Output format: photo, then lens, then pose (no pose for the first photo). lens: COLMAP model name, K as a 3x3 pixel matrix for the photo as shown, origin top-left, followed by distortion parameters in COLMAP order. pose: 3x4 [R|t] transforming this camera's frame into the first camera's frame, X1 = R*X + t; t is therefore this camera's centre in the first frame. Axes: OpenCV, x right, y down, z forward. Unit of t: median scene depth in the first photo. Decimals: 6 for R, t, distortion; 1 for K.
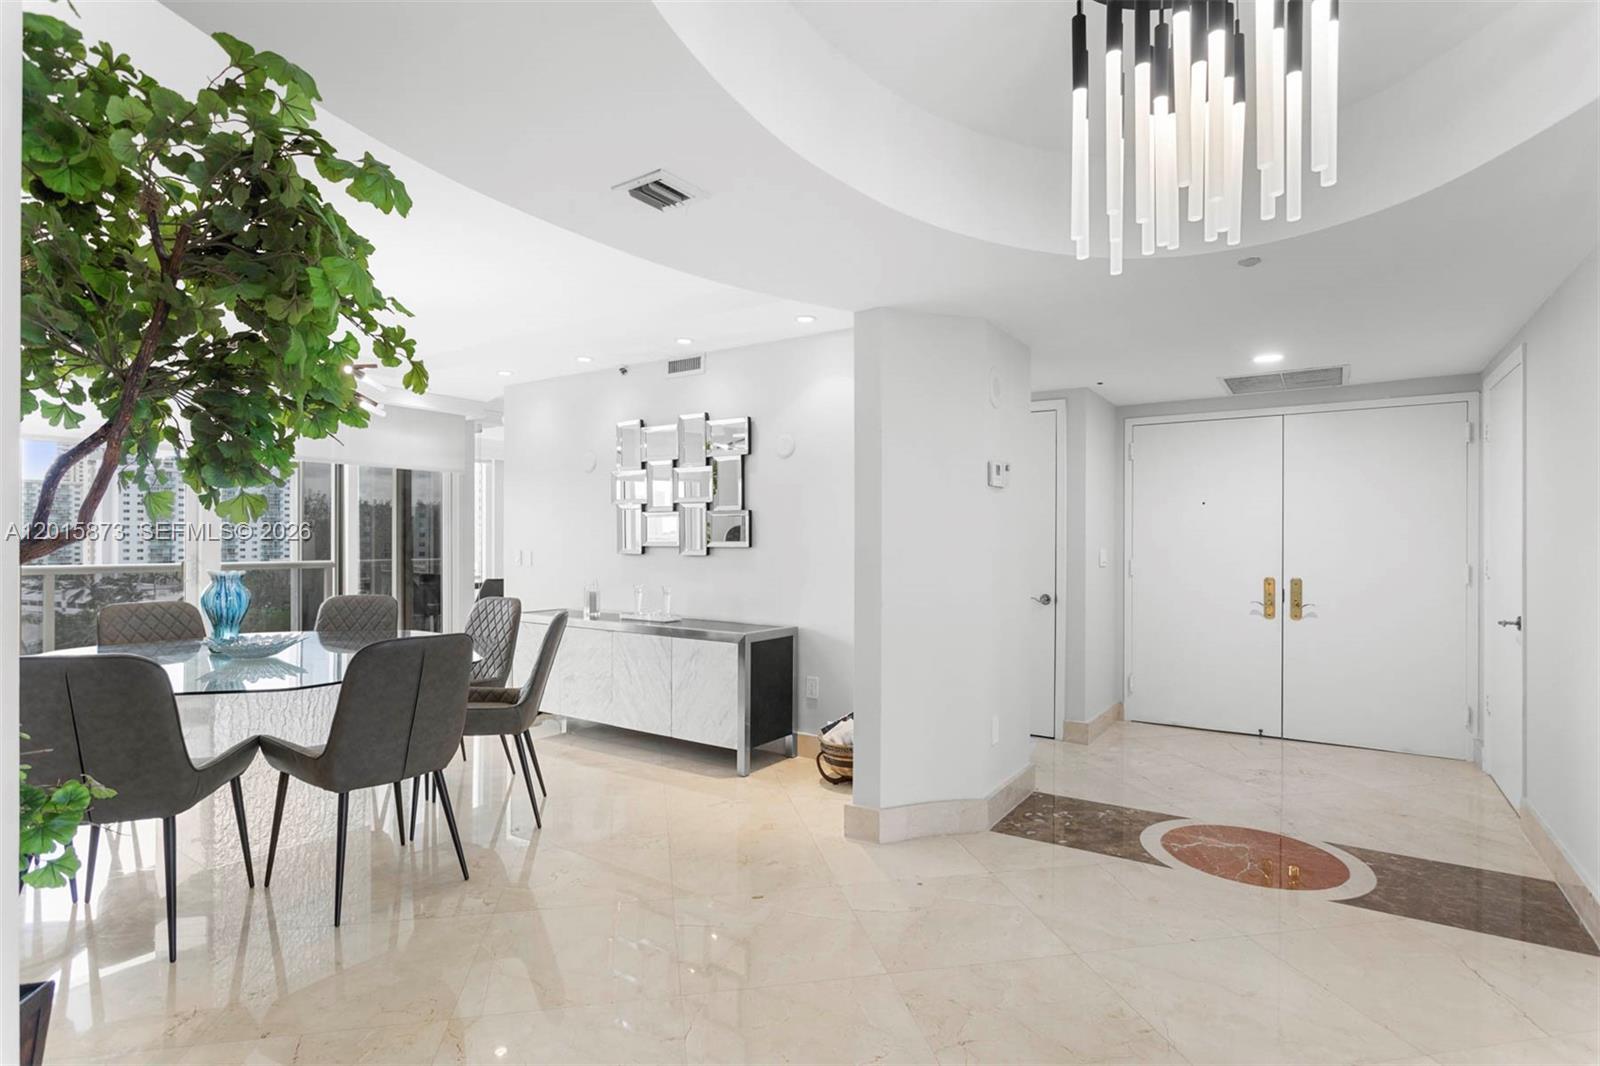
lens RADIAL K [[787.5, 0, 794.2], [0, 787.5, 535.6], [0, 0, 1]] dist [-0.002495, 0.004622]
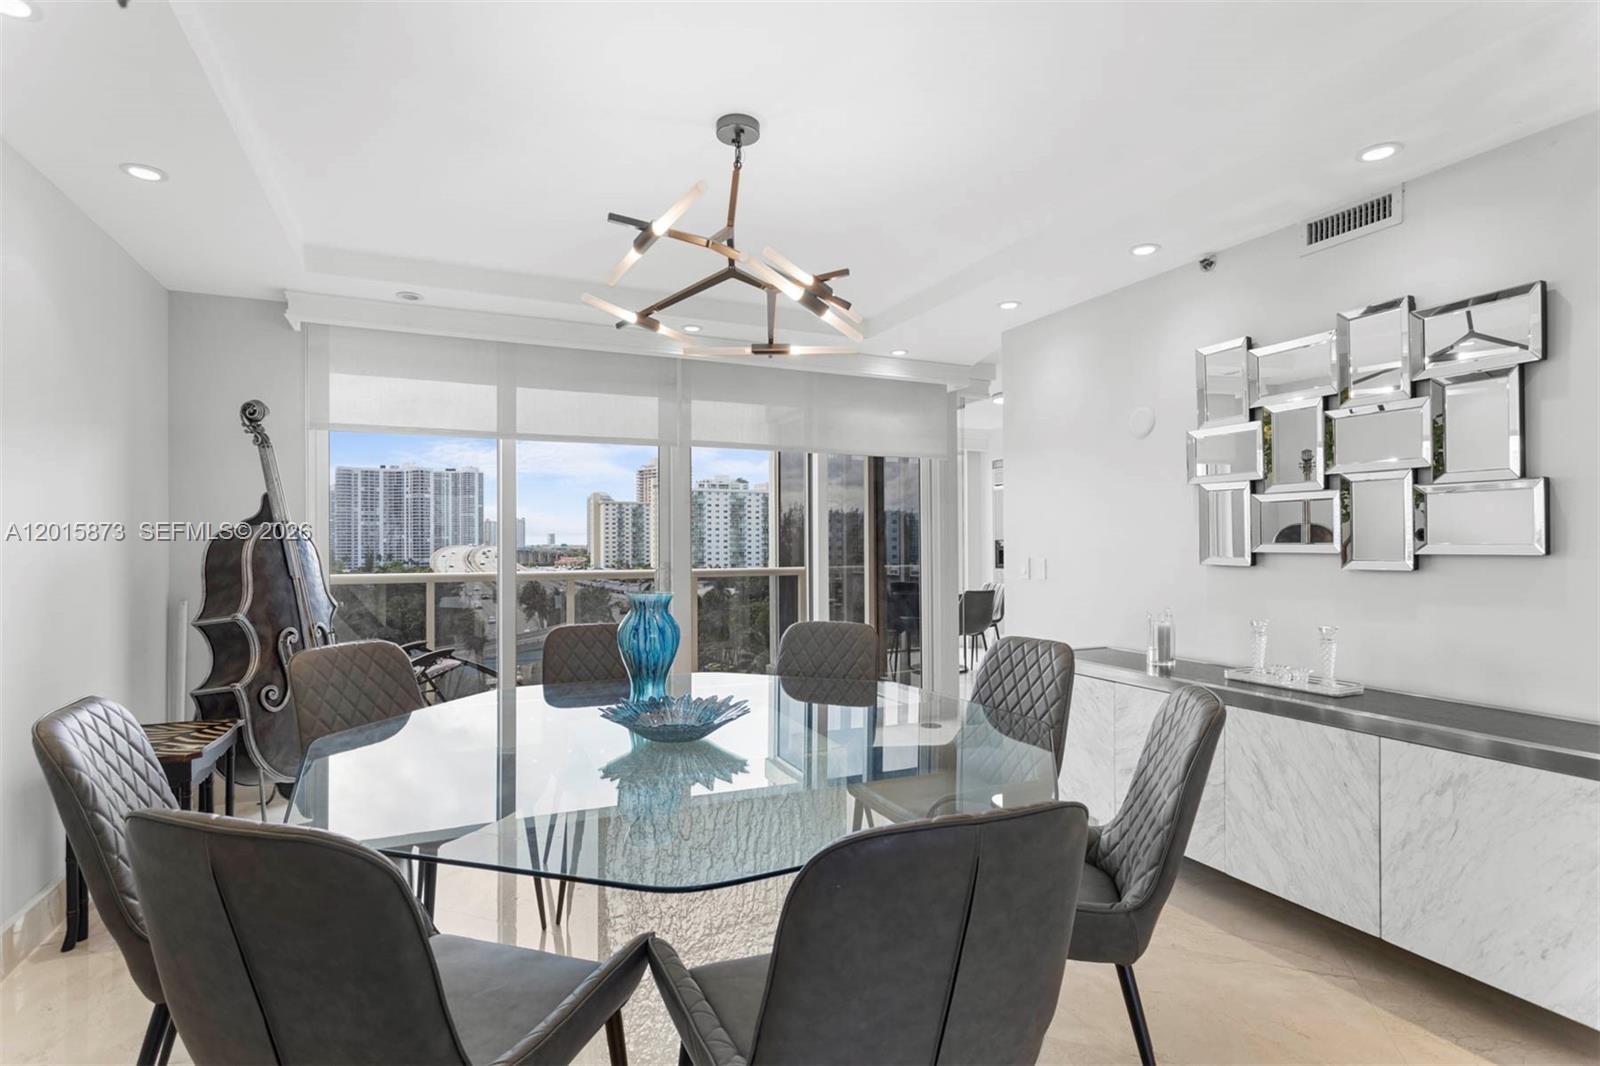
lens RADIAL K [[787.5, 0, 793.5], [0, 787.5, 543.6], [0, 0, 1]] dist [-0.002495, 0.004622]
pose [[0.849277, -0.005902, -0.527914, -0.205508], [0.008973, 0.999954, 0.003255, 0.002092], [0.527871, -0.007501, 0.849292, 0.383540]]
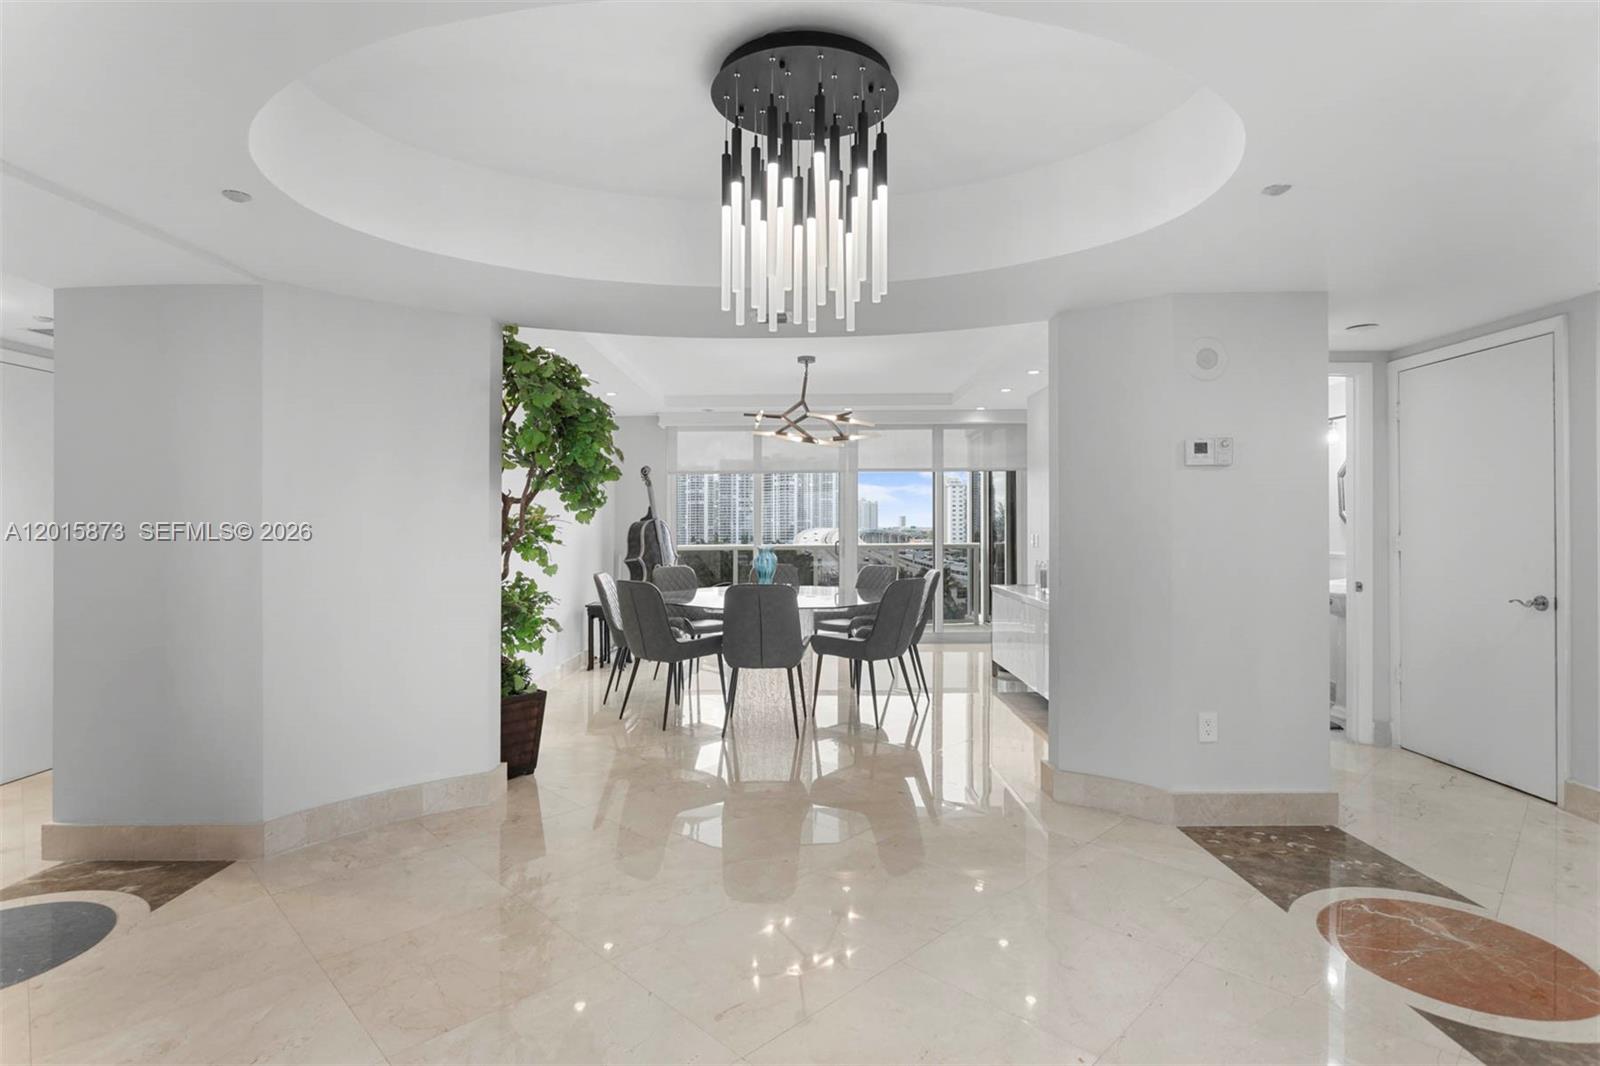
lens RADIAL K [[787.5, 0, 809.5], [0, 787.5, 505.9], [0, 0, 1]] dist [-0.002495, 0.004622]
pose [[0.566988, -0.031276, -0.823132, 0.587054], [0.016624, 0.999510, -0.026526, 0.002188], [0.823558, 0.001356, 0.567230, 0.066916]]
